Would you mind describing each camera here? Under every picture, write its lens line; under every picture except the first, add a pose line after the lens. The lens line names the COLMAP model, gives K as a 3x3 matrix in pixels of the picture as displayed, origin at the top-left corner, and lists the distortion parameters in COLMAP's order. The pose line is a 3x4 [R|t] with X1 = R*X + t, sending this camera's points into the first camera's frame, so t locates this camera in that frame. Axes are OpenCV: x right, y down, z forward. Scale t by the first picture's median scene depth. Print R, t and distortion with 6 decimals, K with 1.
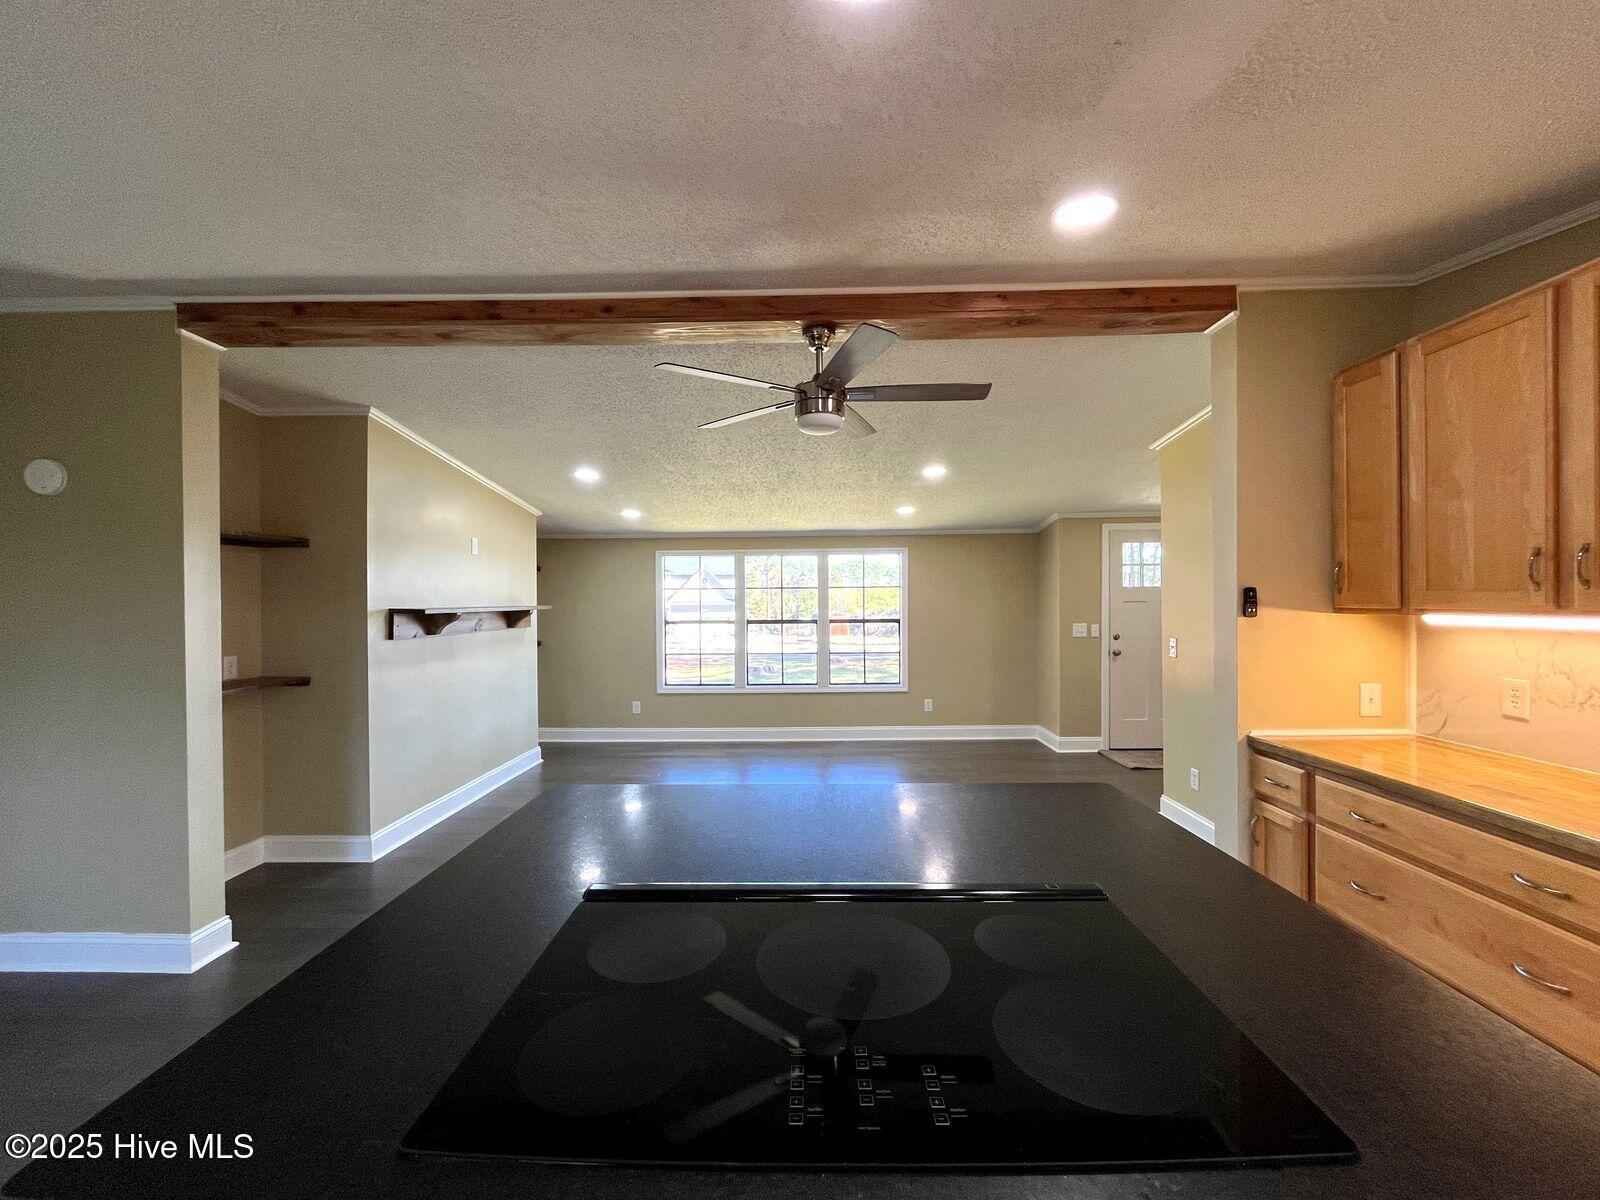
lens RADIAL K [[648.5, 0, 801.0], [0, 648.5, 604.1], [0, 0, 1]] dist [-0.001627, -0.000397]
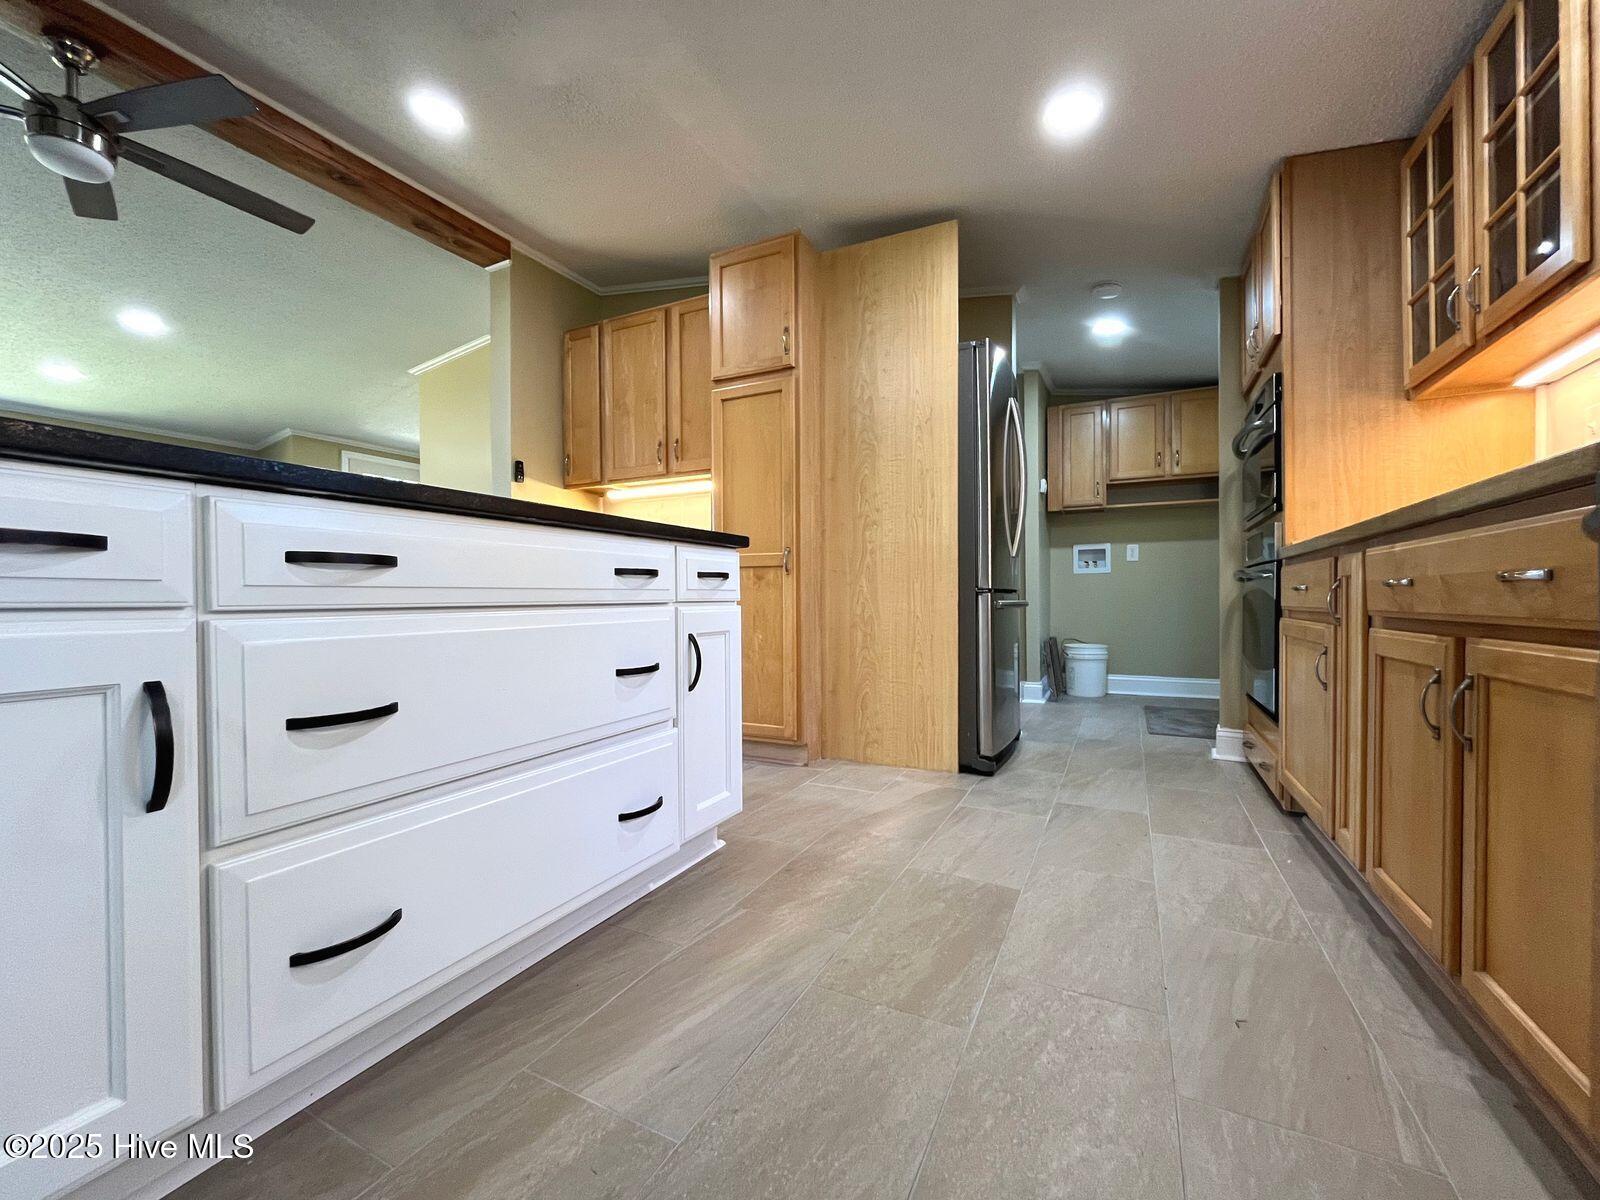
lens RADIAL K [[652.7, 0, 799.0], [0, 652.7, 602.9], [0, 0, 1]] dist [-0.001609, -0.000305]
pose [[0.437669, -0.001640, 0.899134, -0.322483], [0.007239, 0.999972, -0.001700, 0.295474], [-0.899107, 0.007253, 0.437669, -0.167570]]
